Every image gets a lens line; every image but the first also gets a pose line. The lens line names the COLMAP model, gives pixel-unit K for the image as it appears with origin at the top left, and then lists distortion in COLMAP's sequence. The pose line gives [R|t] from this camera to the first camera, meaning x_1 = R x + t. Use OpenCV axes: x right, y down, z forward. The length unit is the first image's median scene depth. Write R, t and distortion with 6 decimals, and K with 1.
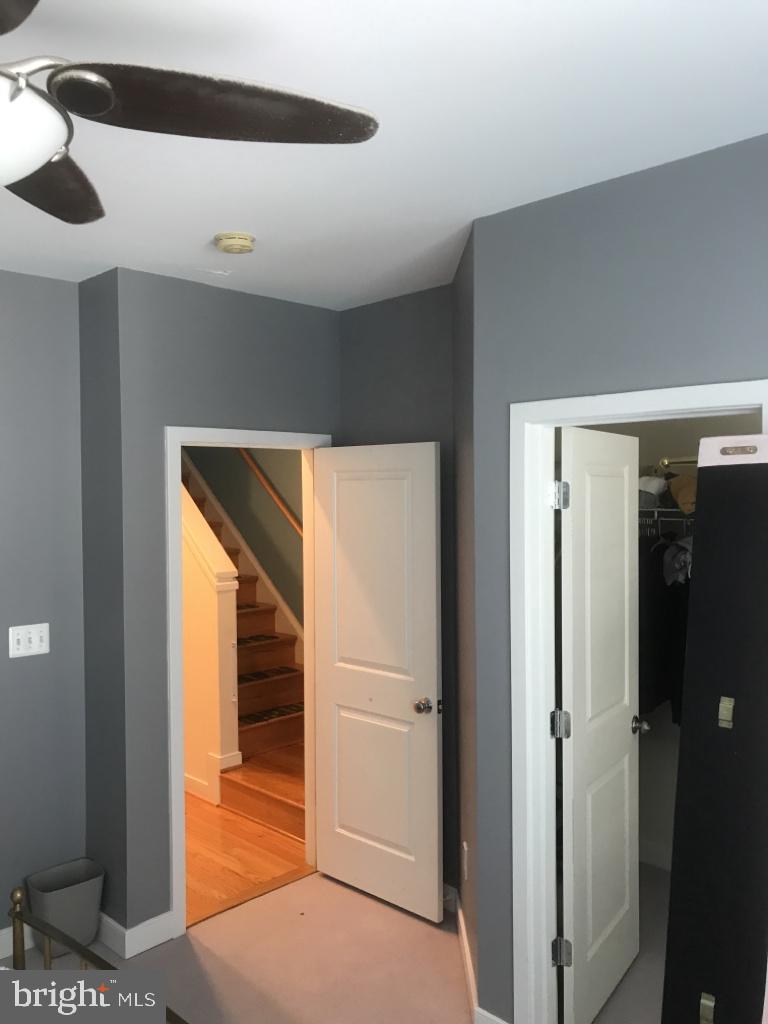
lens RADIAL K [[842.7, 0, 380.9], [0, 842.7, 512.5], [0, 0, 1]] dist [0.032322, -0.037576]
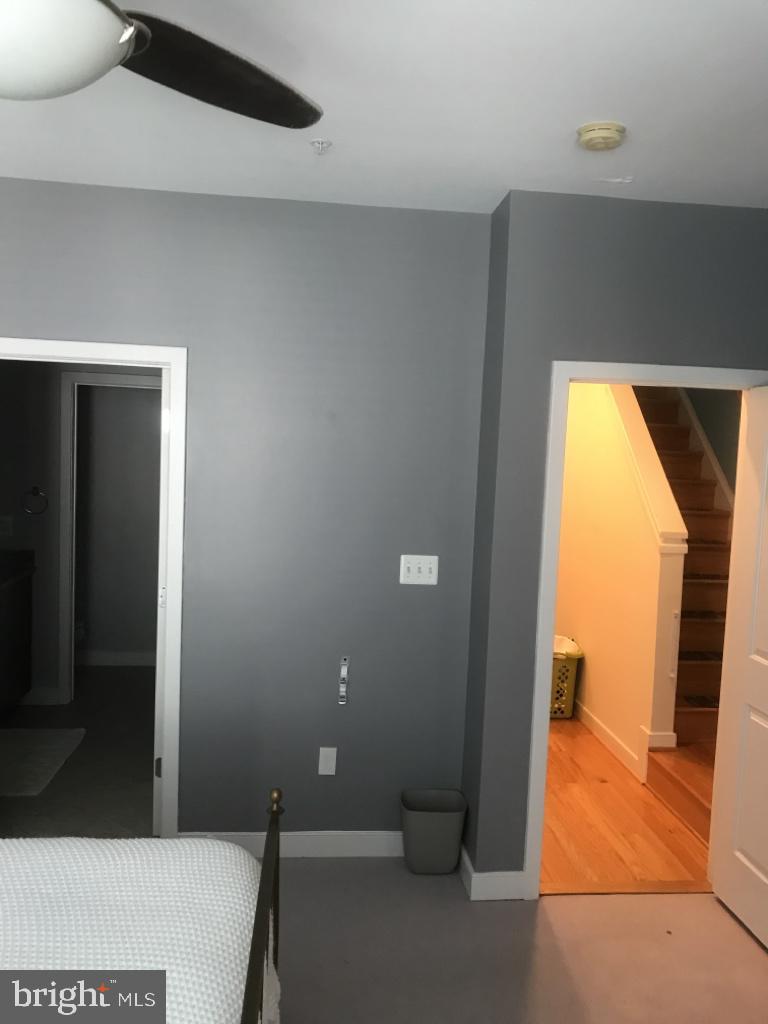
lens RADIAL K [[842.7, 0, 389.1], [0, 842.7, 511.7], [0, 0, 1]] dist [0.032322, -0.037576]
pose [[0.782619, 0.099311, -0.614528, 0.153045], [-0.069963, 0.994970, 0.071693, 0.006517], [0.618557, -0.013114, 0.785631, 0.134885]]
